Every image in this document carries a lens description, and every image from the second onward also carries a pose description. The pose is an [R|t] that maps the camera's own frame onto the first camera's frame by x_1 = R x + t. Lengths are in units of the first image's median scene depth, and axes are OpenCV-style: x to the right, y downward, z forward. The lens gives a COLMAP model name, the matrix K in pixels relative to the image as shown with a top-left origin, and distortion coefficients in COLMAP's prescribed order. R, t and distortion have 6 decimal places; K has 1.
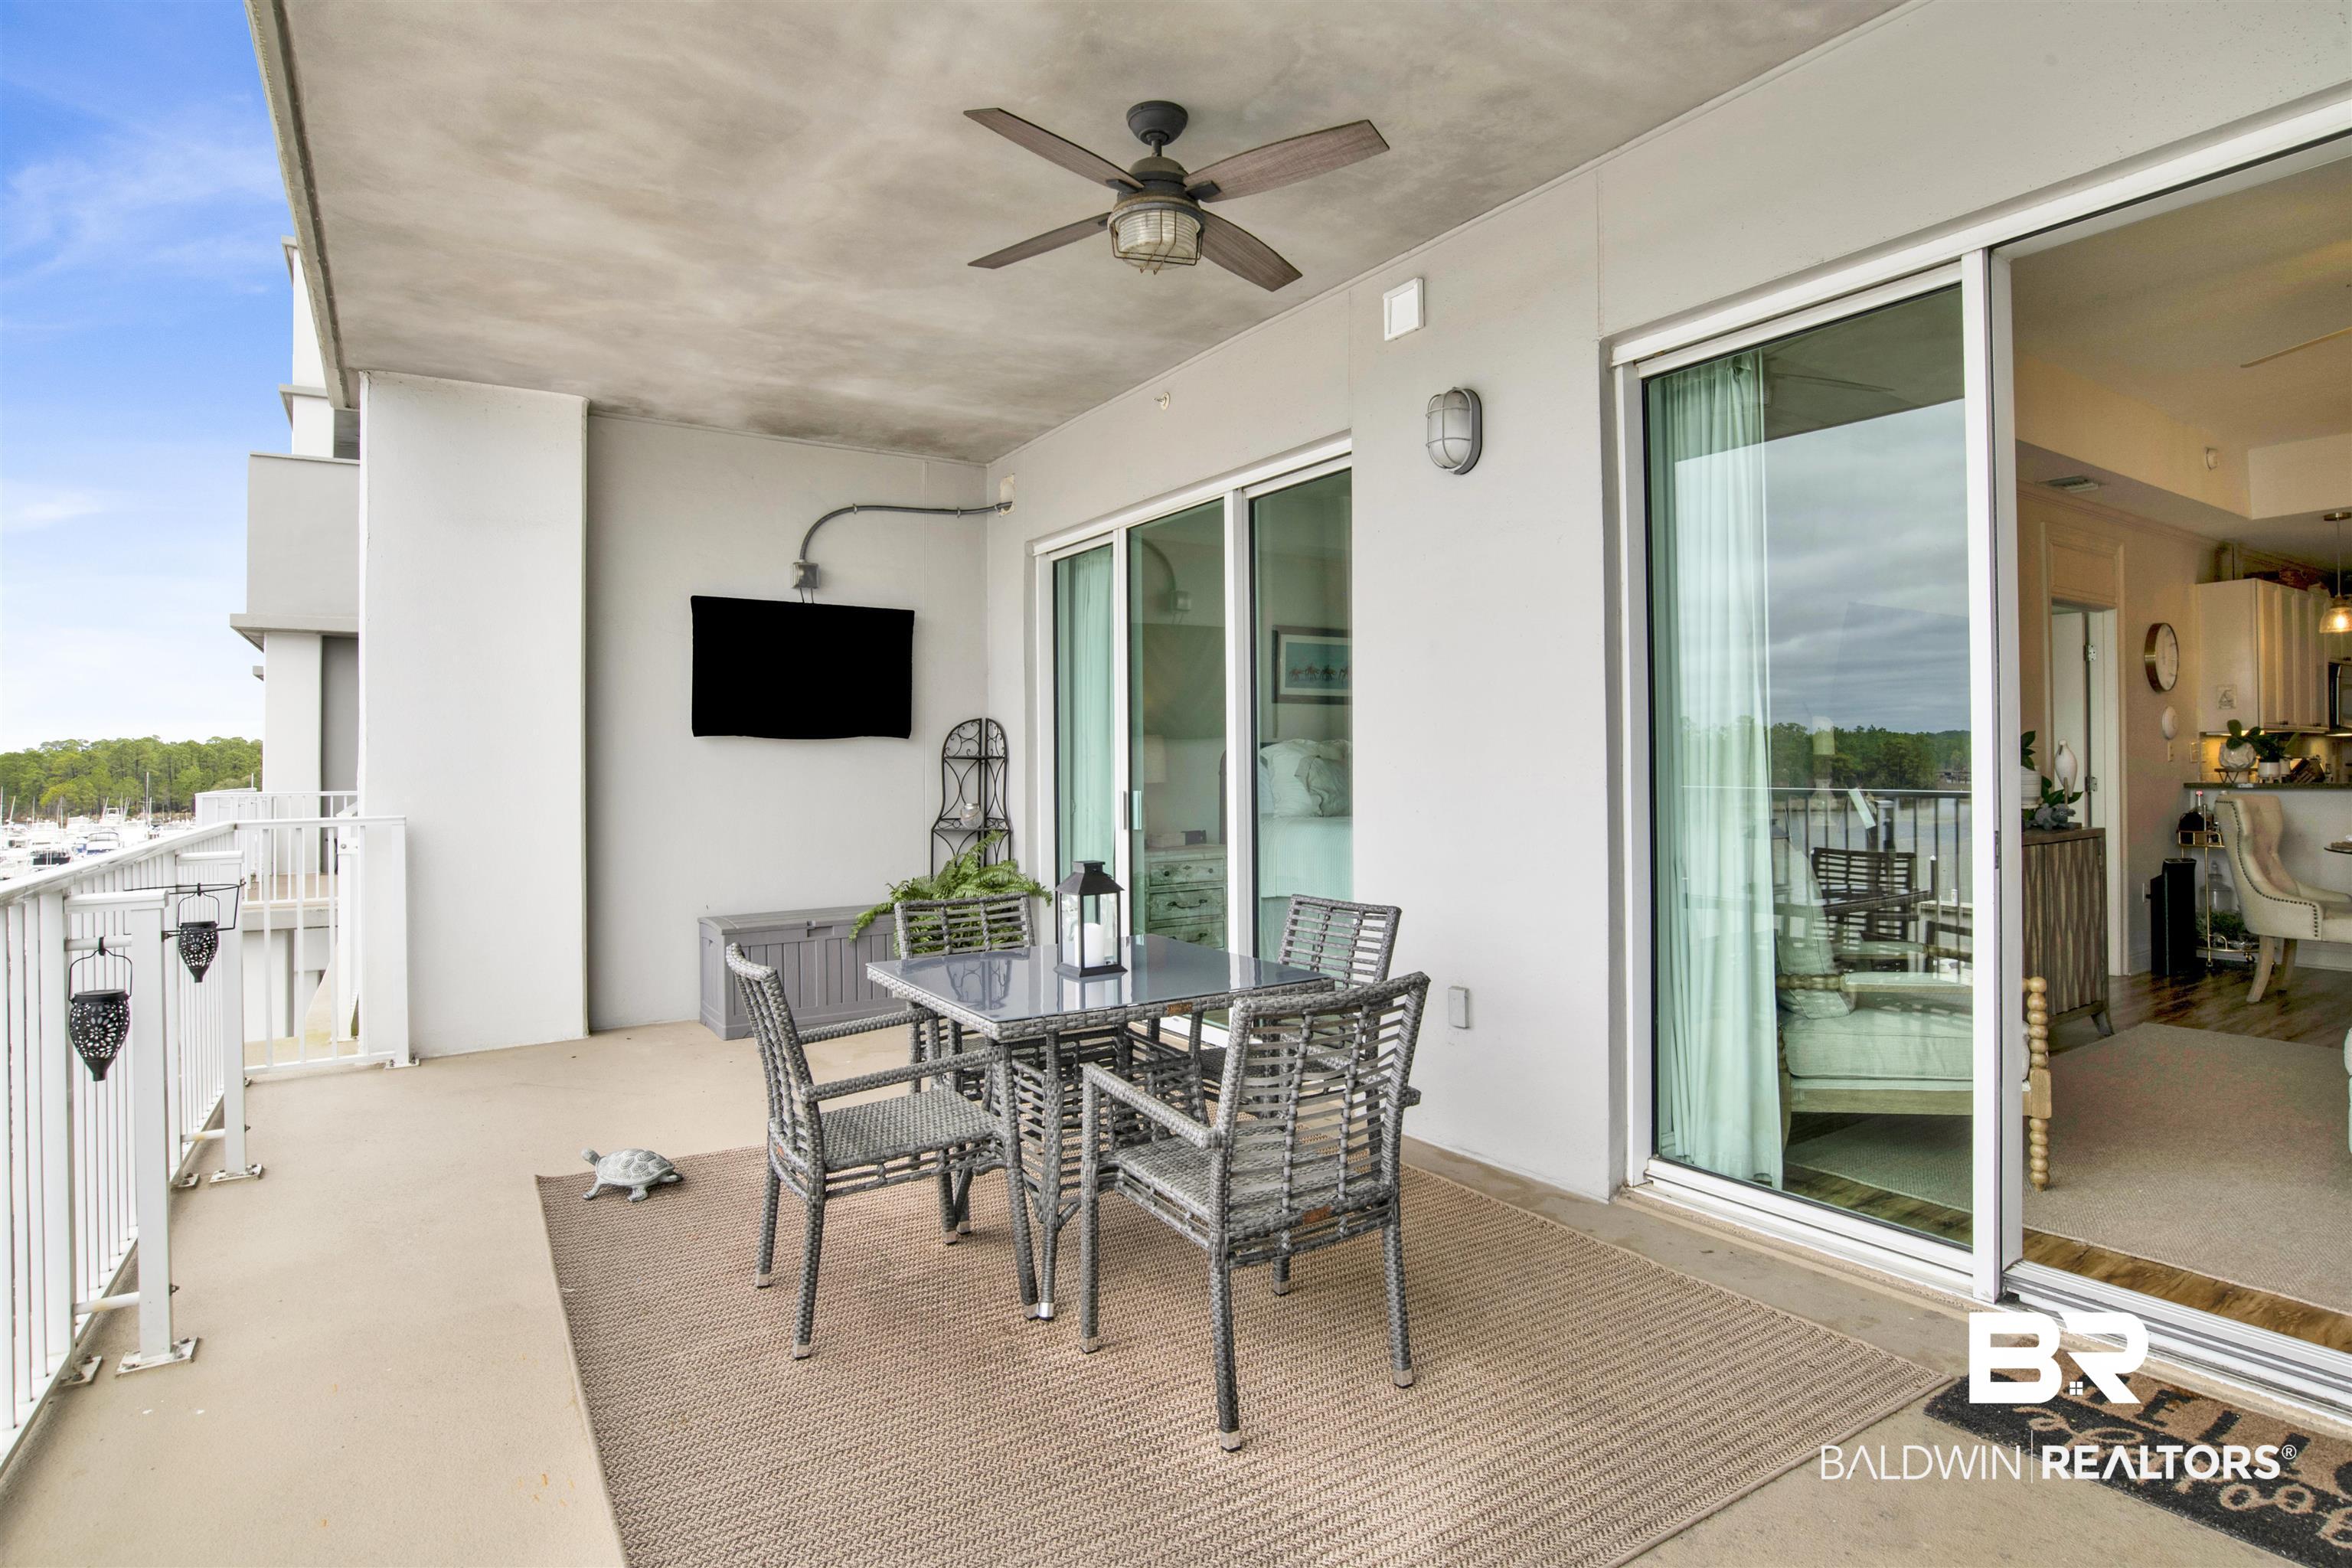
lens RADIAL K [[1244.6, 0, 1172.3], [0, 1244.6, 753.9], [0, 0, 1]] dist [-0.061038, 0.016157]
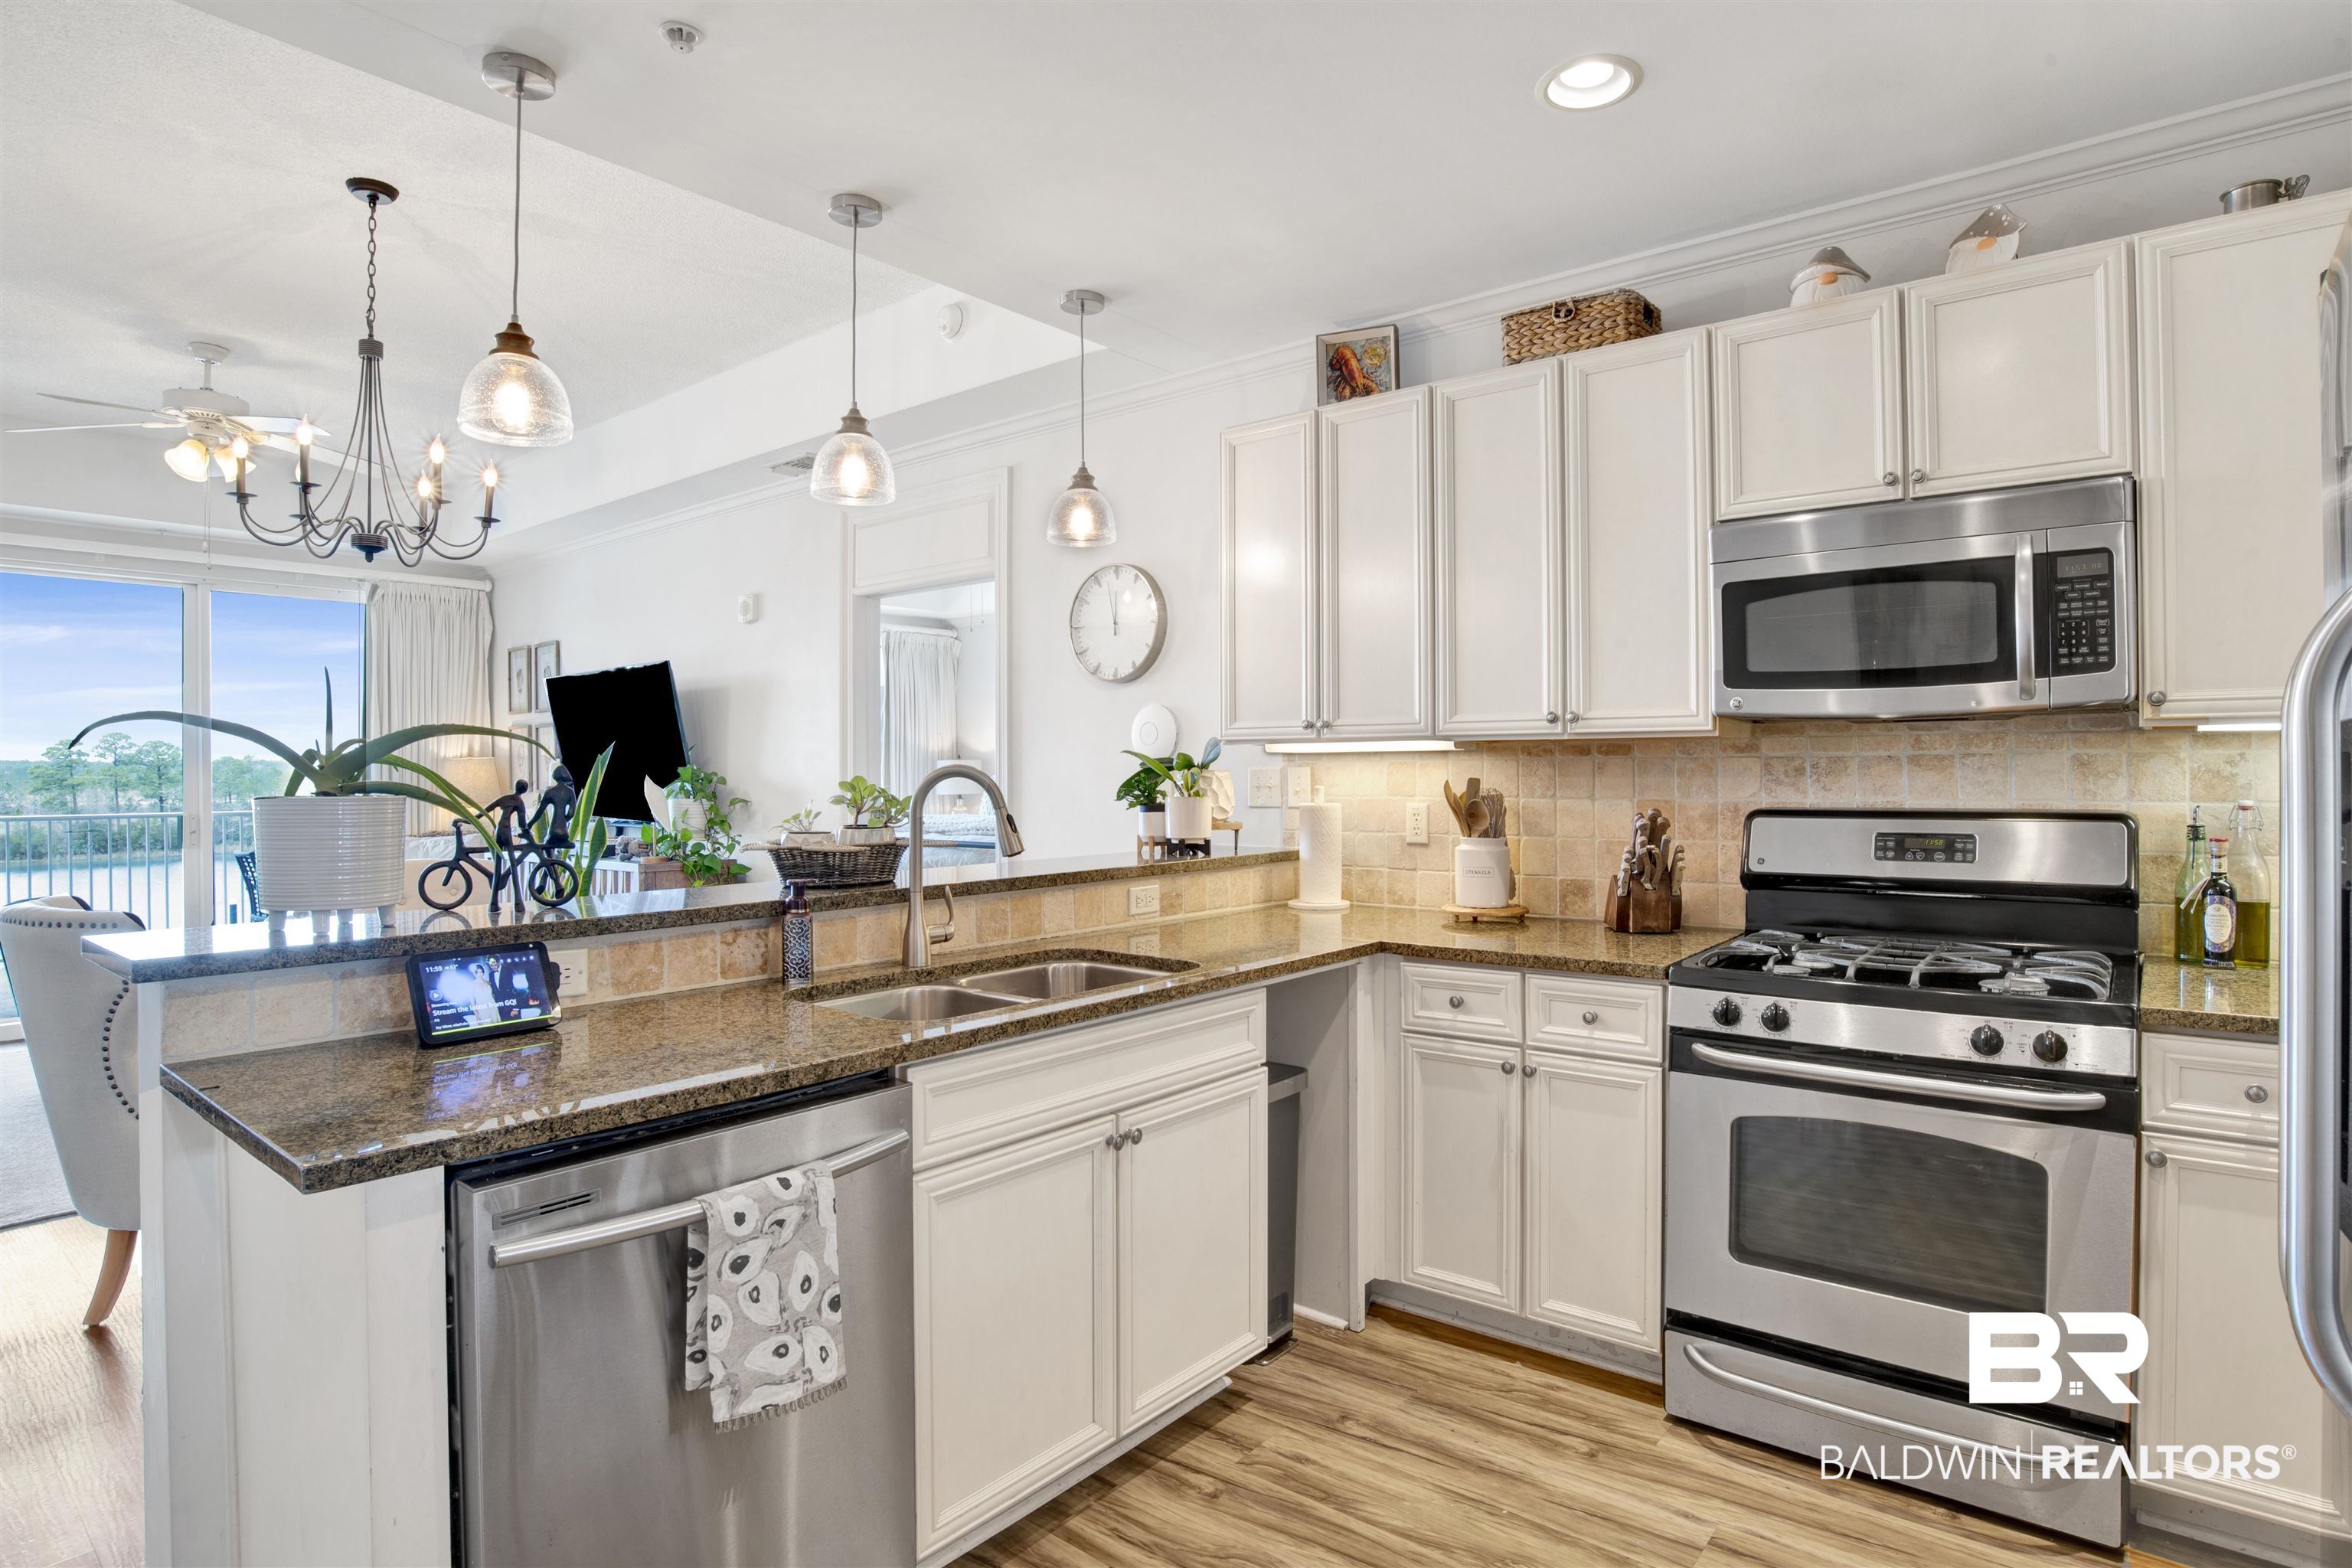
lens RADIAL K [[1244.6, 0, 1193.3], [0, 1244.6, 787.4], [0, 0, 1]] dist [-0.061038, 0.016157]
pose [[0.304894, 0.016410, -0.952245, 1.423470], [0.010463, 0.999733, 0.020578, -0.013643], [0.952329, -0.016238, 0.304641, 0.861372]]
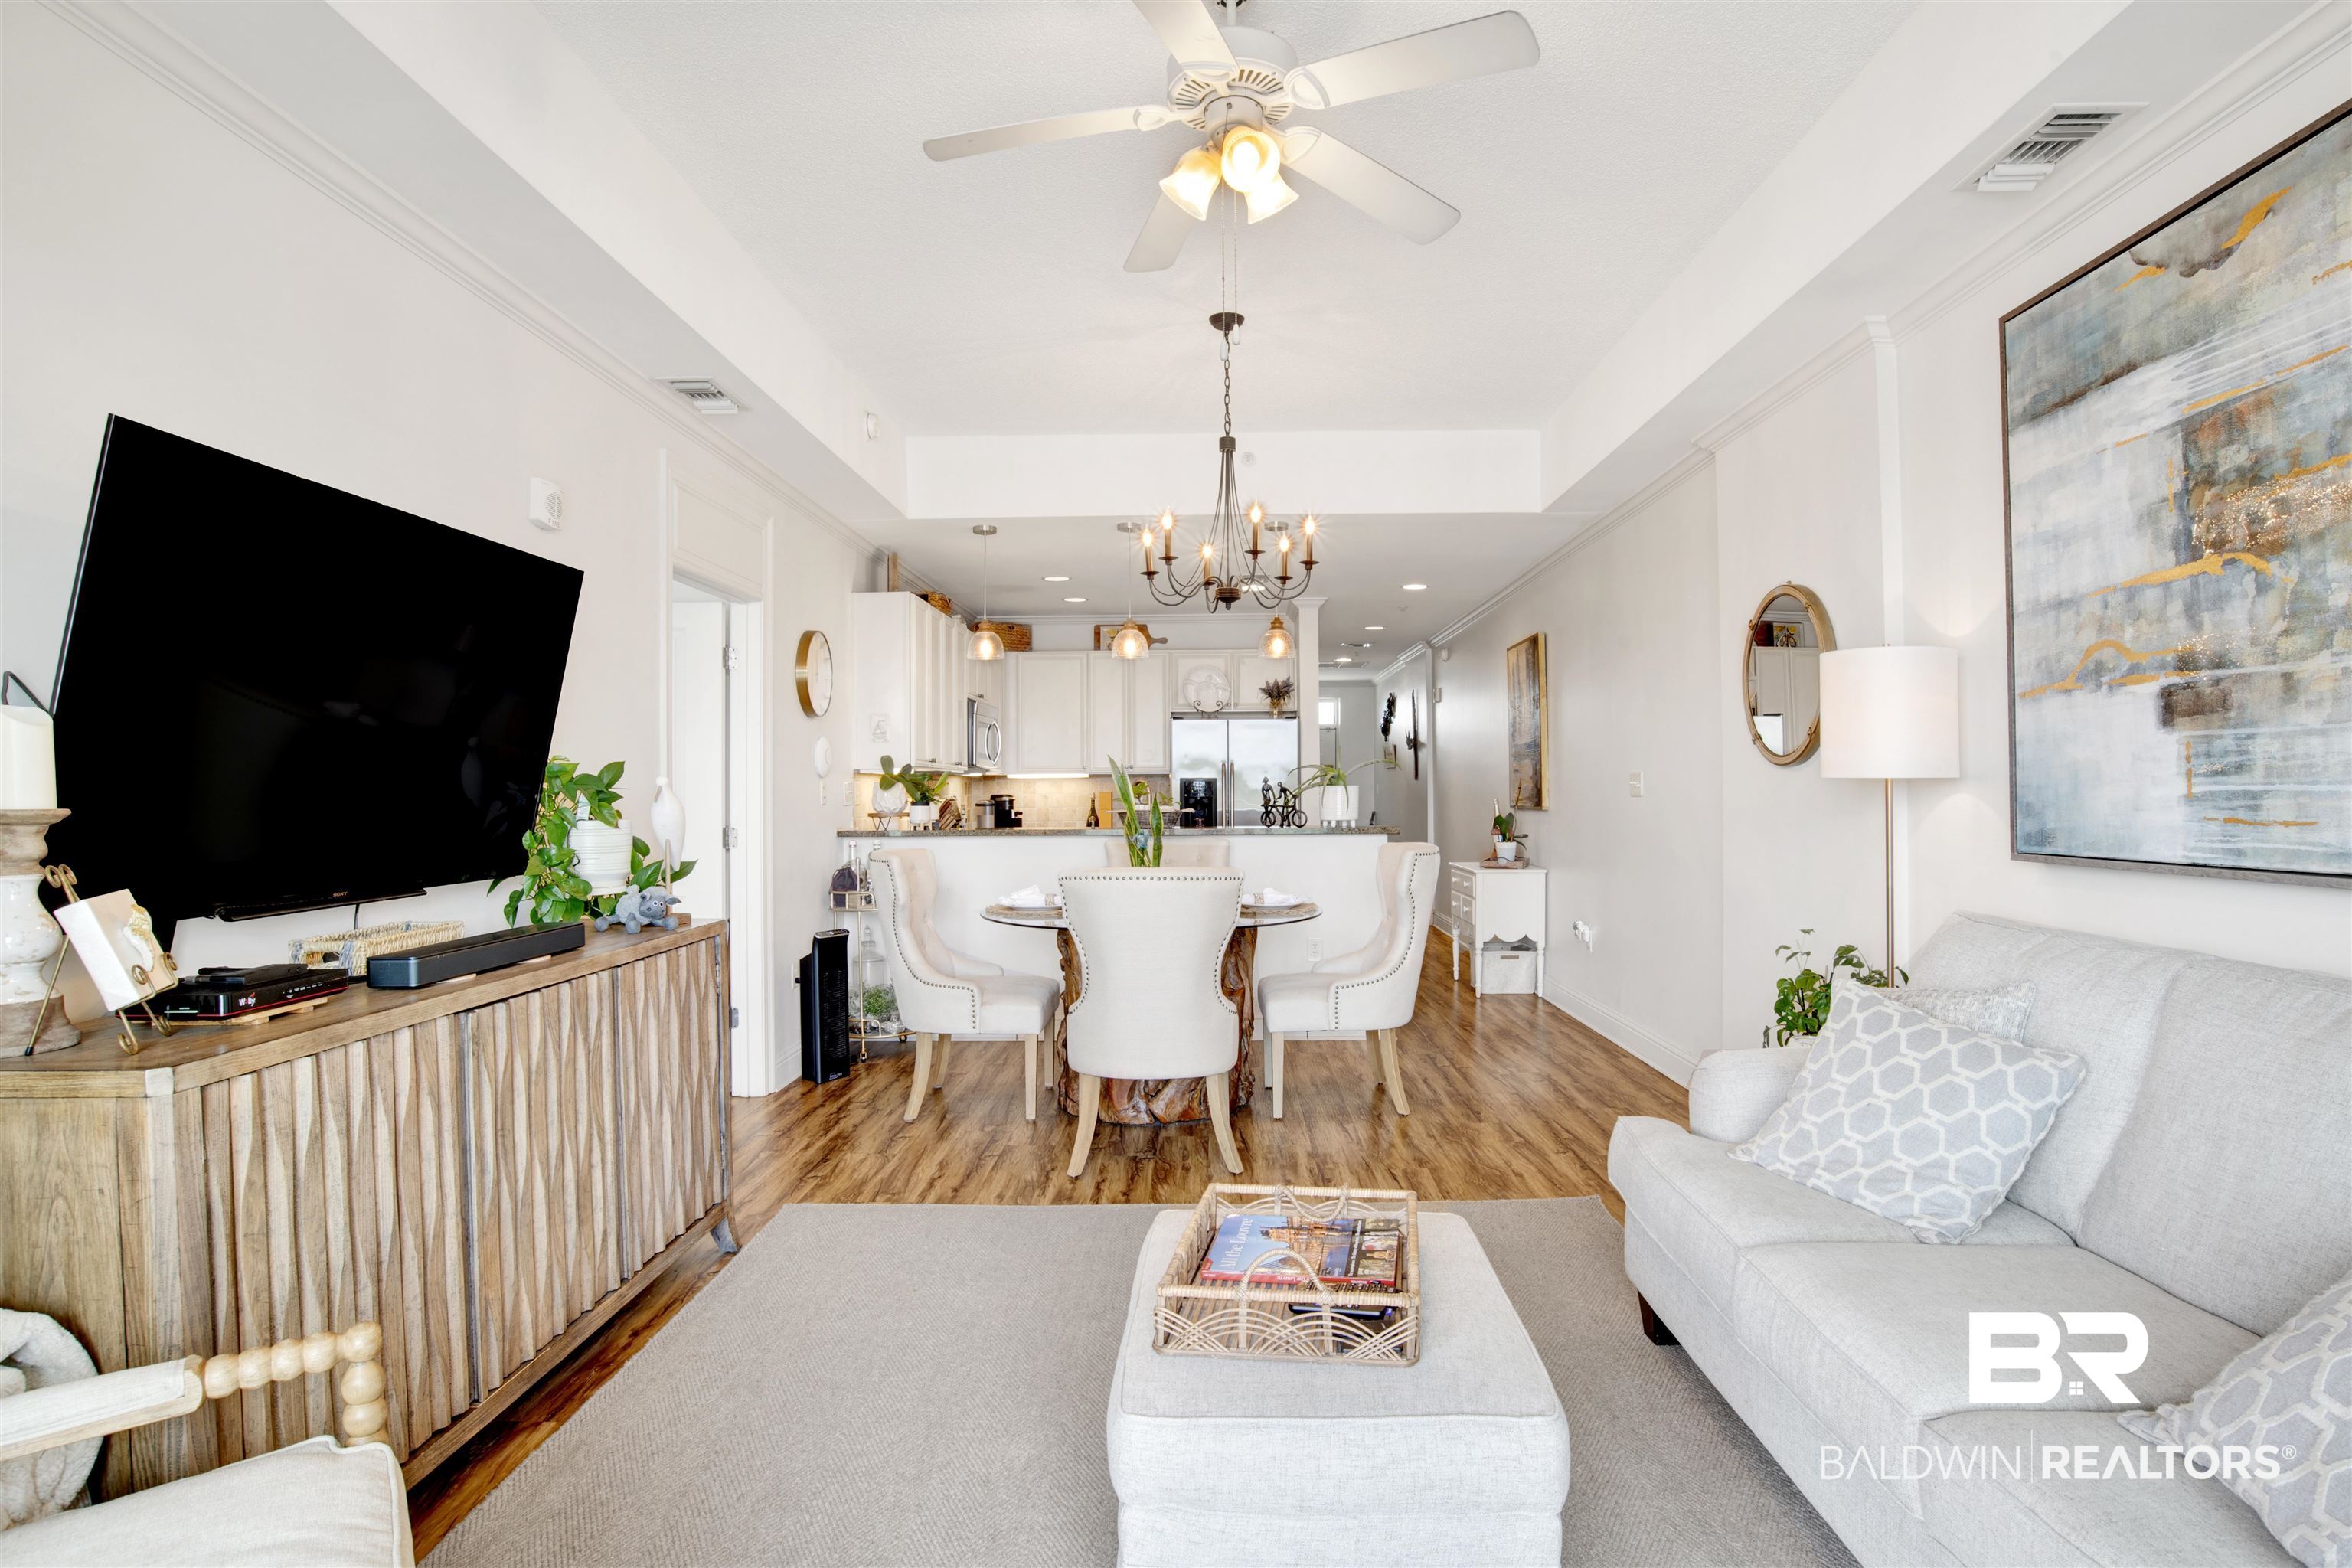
lens RADIAL K [[1244.6, 0, 1172.7], [0, 1244.6, 798.1], [0, 0, 1]] dist [-0.061038, 0.016157]
pose [[0.574260, -0.000024, 0.818673, 0.293507], [-0.008068, 0.999951, 0.005688, -0.005202], [-0.818634, -0.009871, 0.574231, 0.340897]]
